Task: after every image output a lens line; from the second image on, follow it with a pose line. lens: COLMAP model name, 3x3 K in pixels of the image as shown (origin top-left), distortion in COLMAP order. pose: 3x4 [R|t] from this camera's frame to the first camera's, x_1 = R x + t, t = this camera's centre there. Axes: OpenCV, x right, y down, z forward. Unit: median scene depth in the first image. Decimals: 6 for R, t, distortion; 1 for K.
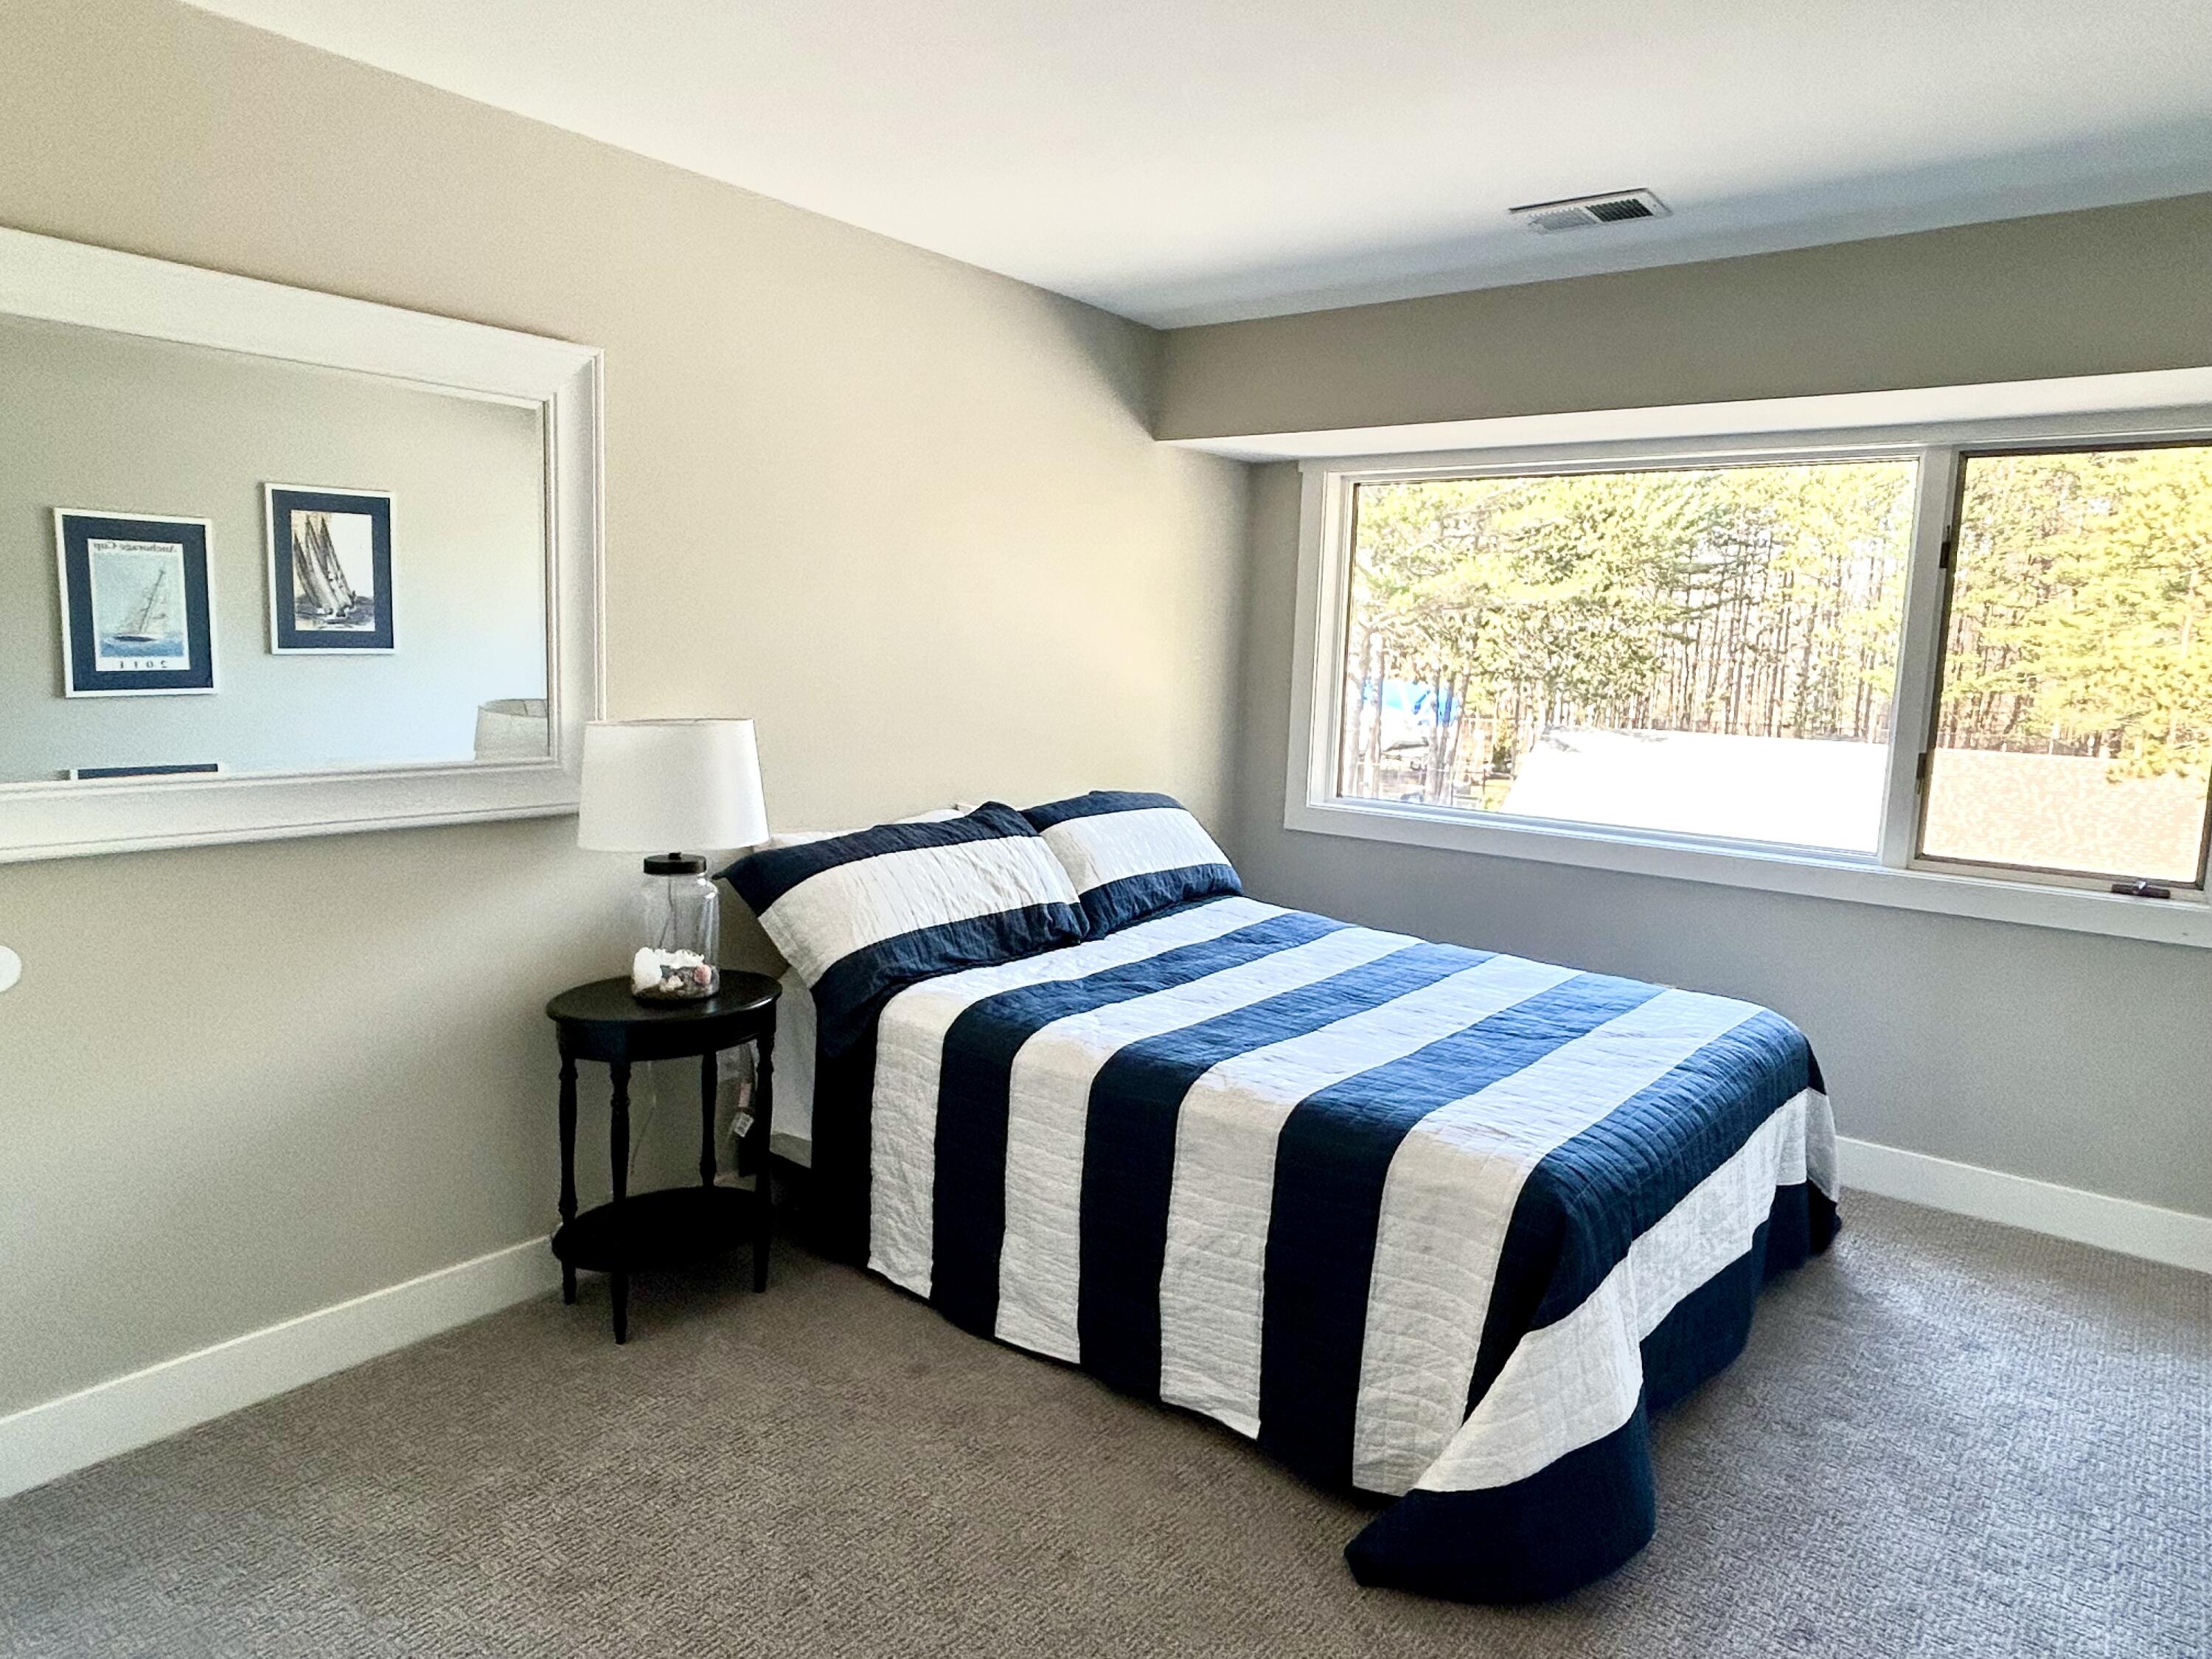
lens RADIAL K [[1371.4, 0, 1101.5], [0, 1371.4, 818.4], [0, 0, 1]] dist [0.014013, -0.014830]
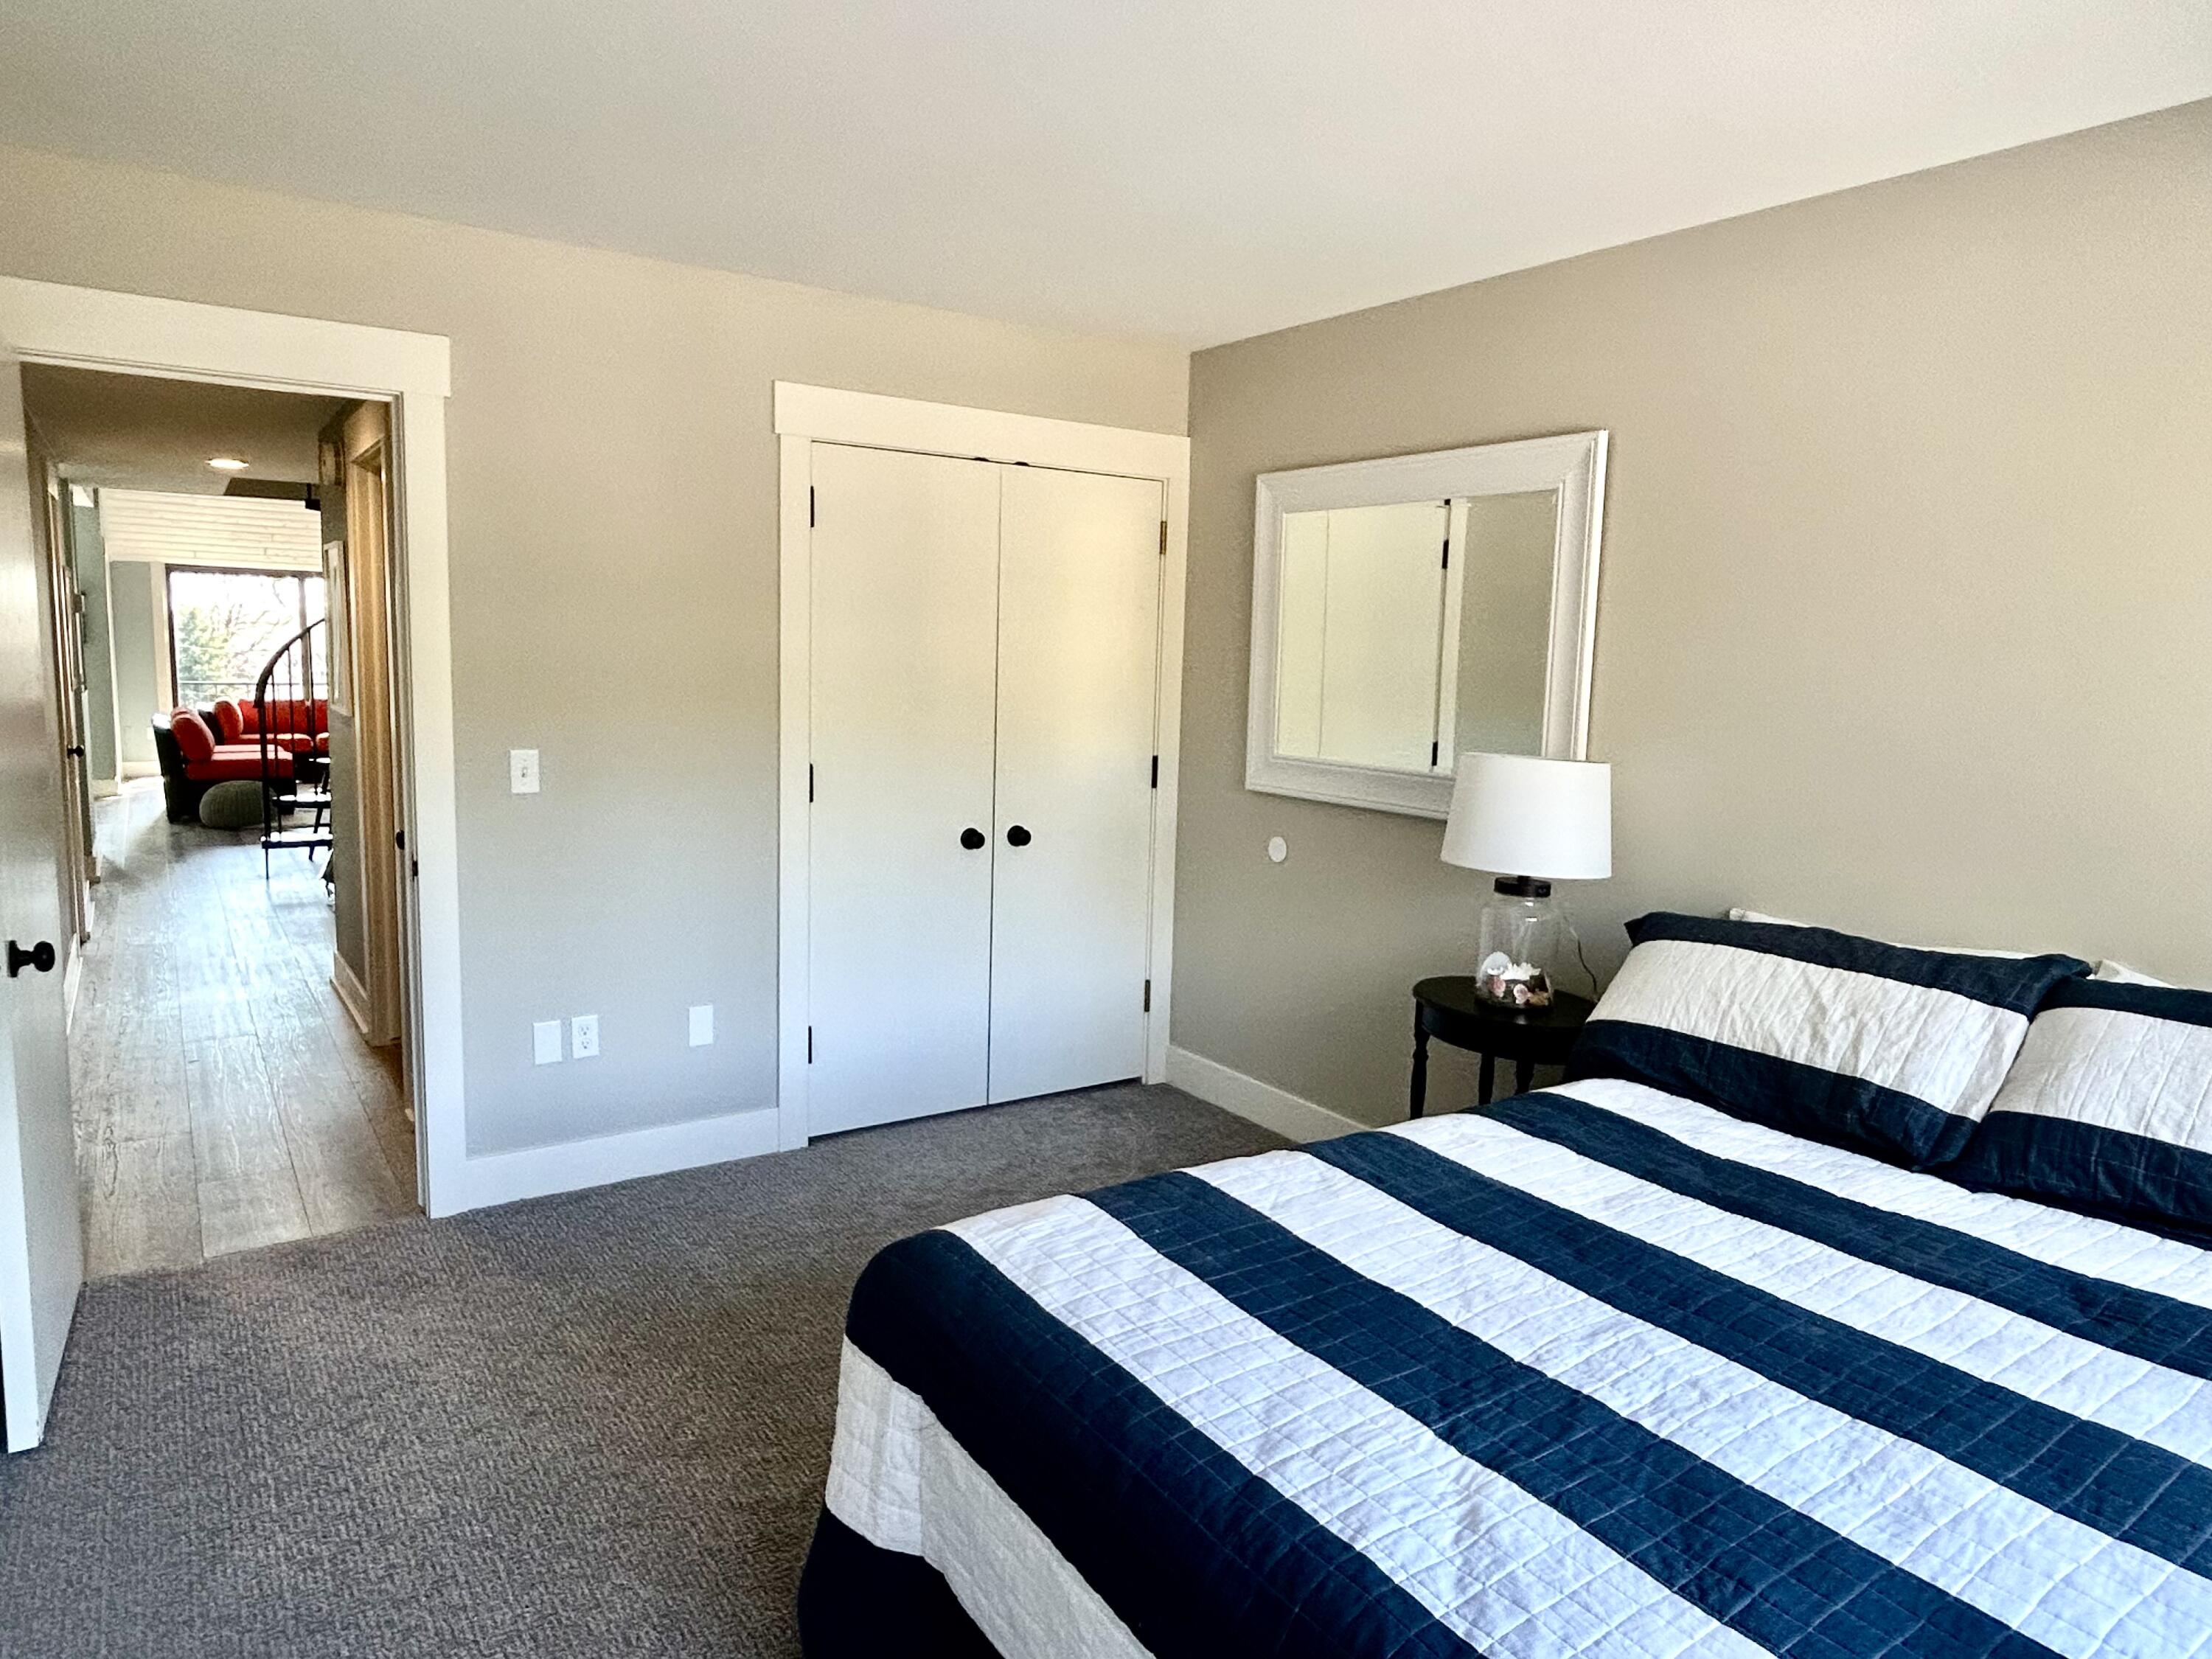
lens RADIAL K [[1371.4, 0, 1101.5], [0, 1371.4, 818.4], [0, 0, 1]] dist [0.014013, -0.014830]
pose [[-0.281229, 0.076052, -0.956622, 0.837274], [-0.166513, 0.977866, 0.126693, -0.103795], [0.945084, 0.194920, -0.262340, 0.956334]]
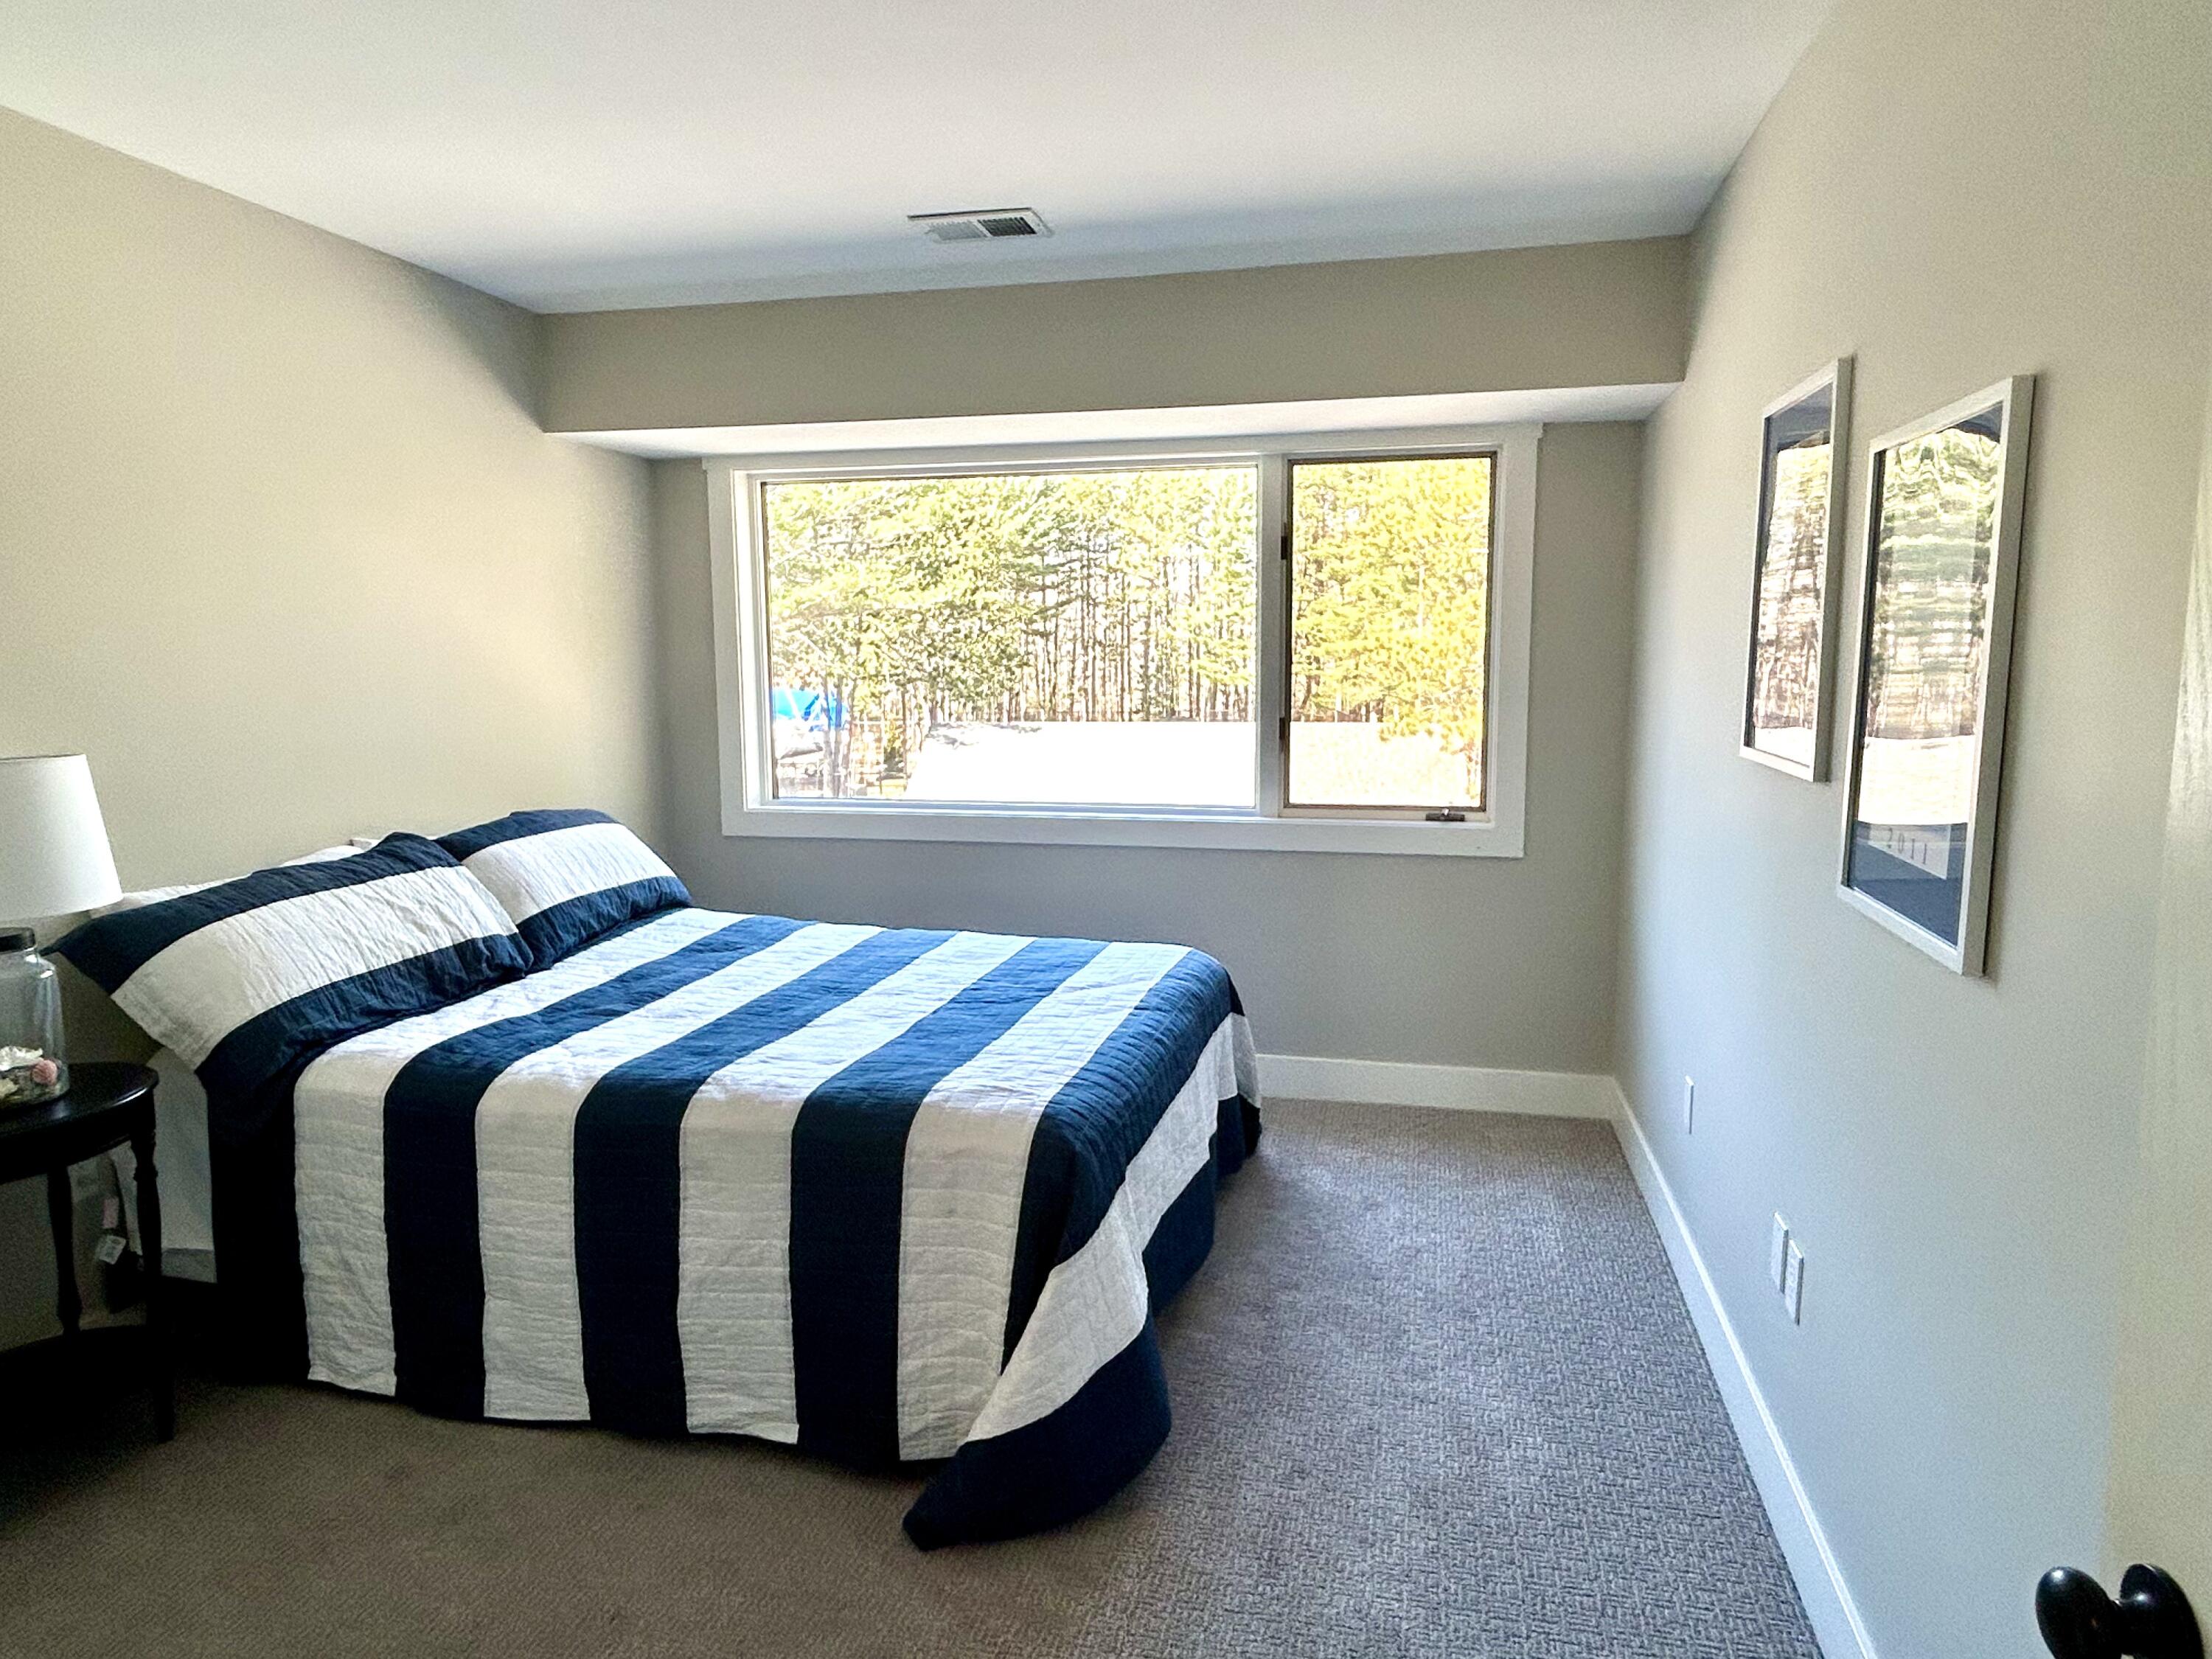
lens RADIAL K [[1371.4, 0, 1101.5], [0, 1371.4, 818.4], [0, 0, 1]] dist [0.014013, -0.014830]
pose [[0.907610, -0.089981, 0.410058, -0.040931], [0.091361, 0.995685, 0.016272, 0.007739], [-0.409753, 0.022694, 0.911914, 0.001679]]
